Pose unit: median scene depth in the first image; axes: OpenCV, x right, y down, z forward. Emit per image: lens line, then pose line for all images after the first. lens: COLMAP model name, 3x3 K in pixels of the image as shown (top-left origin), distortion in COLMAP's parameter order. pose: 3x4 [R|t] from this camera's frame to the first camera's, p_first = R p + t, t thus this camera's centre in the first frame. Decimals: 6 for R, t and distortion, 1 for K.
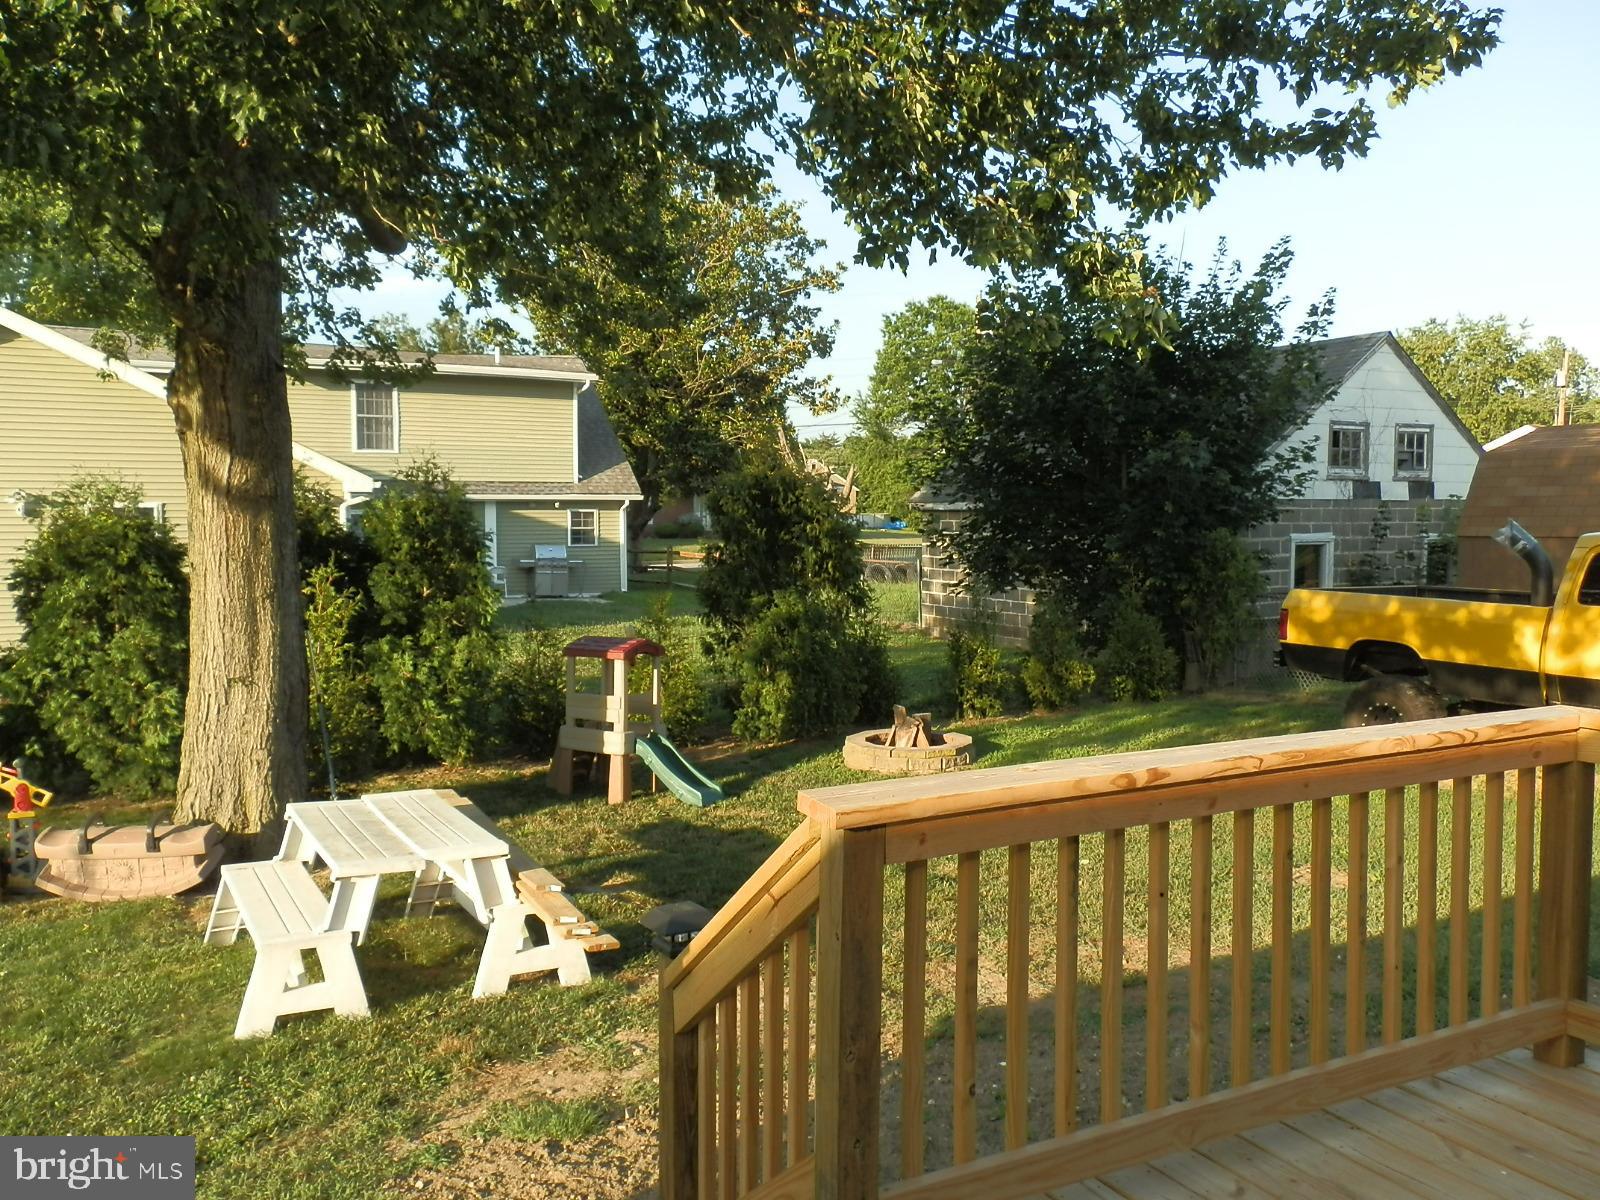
lens RADIAL K [[1354.2, 0, 802.9], [0, 1354.2, 606.4], [0, 0, 1]] dist [0.016716, -0.014575]
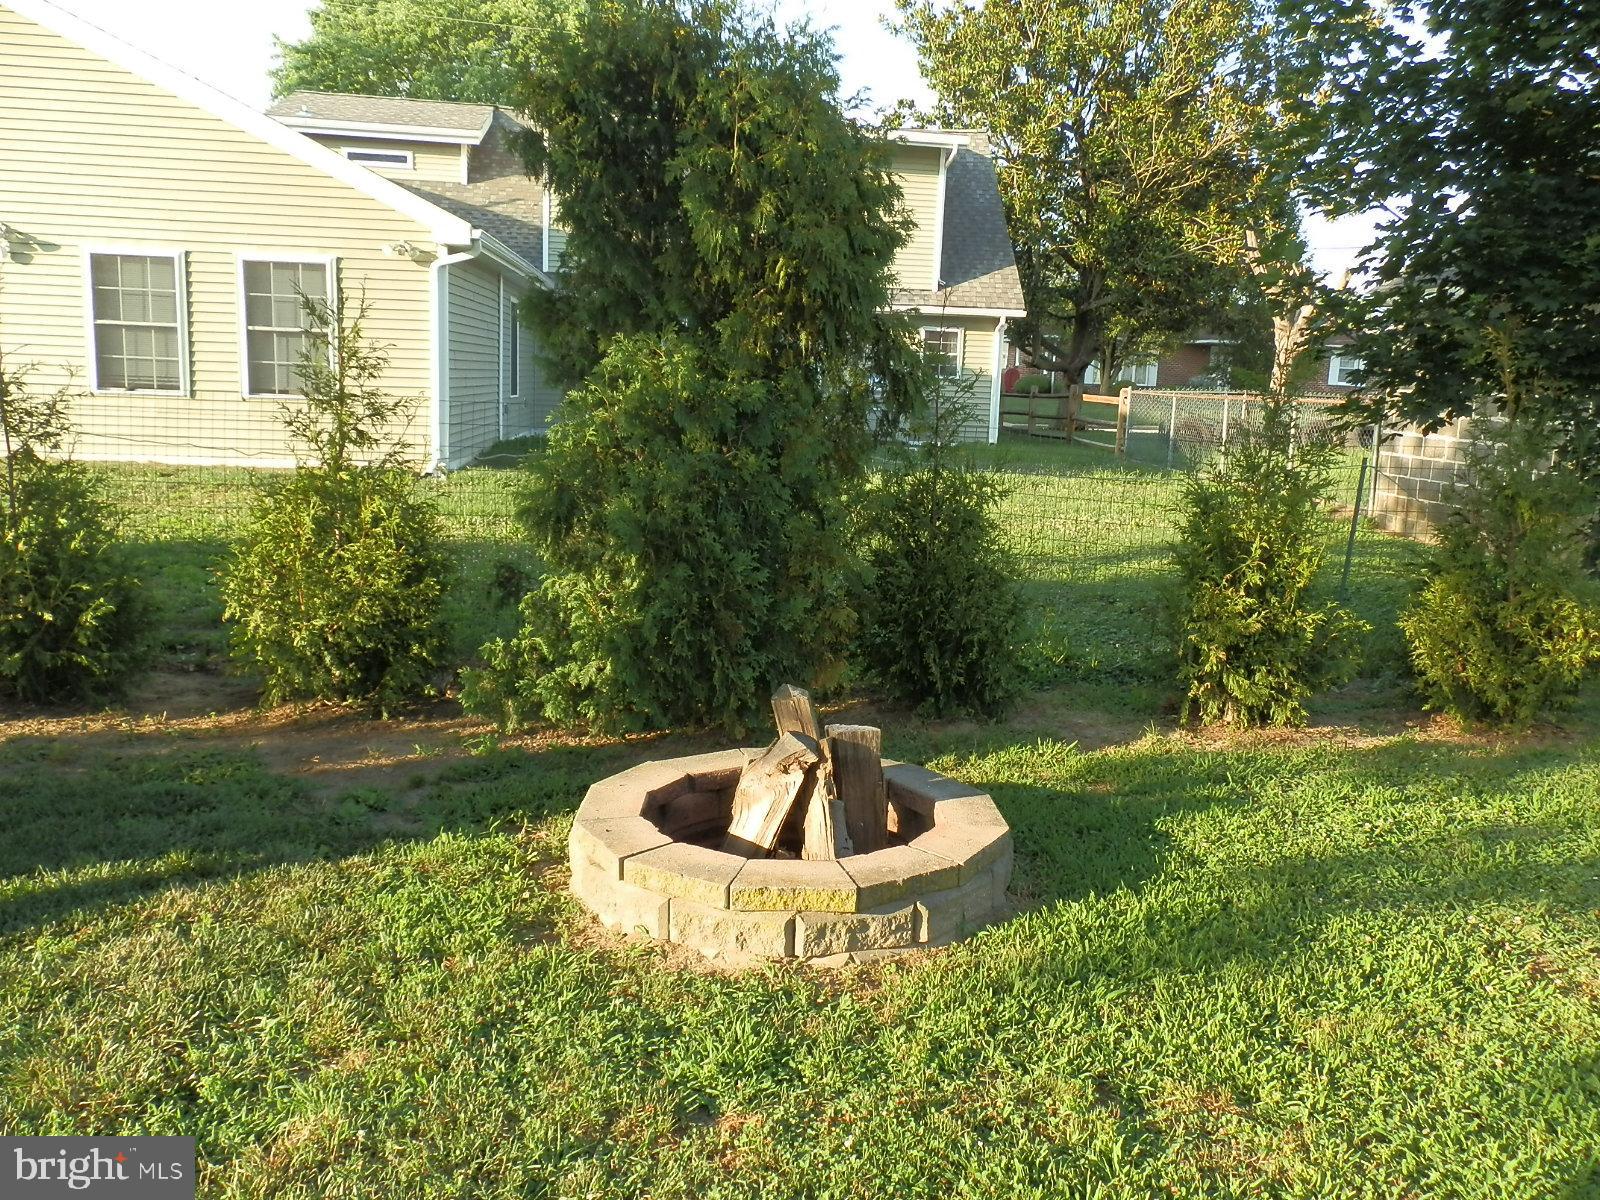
lens RADIAL K [[1356.5, 0, 803.6], [0, 1356.5, 603.7], [0, 0, 1]] dist [0.010425, 0.001186]
pose [[0.913995, 0.100020, -0.393203, 0.097792], [-0.066161, 0.992908, 0.098779, 0.012554], [0.400294, -0.064269, 0.914130, 0.373209]]
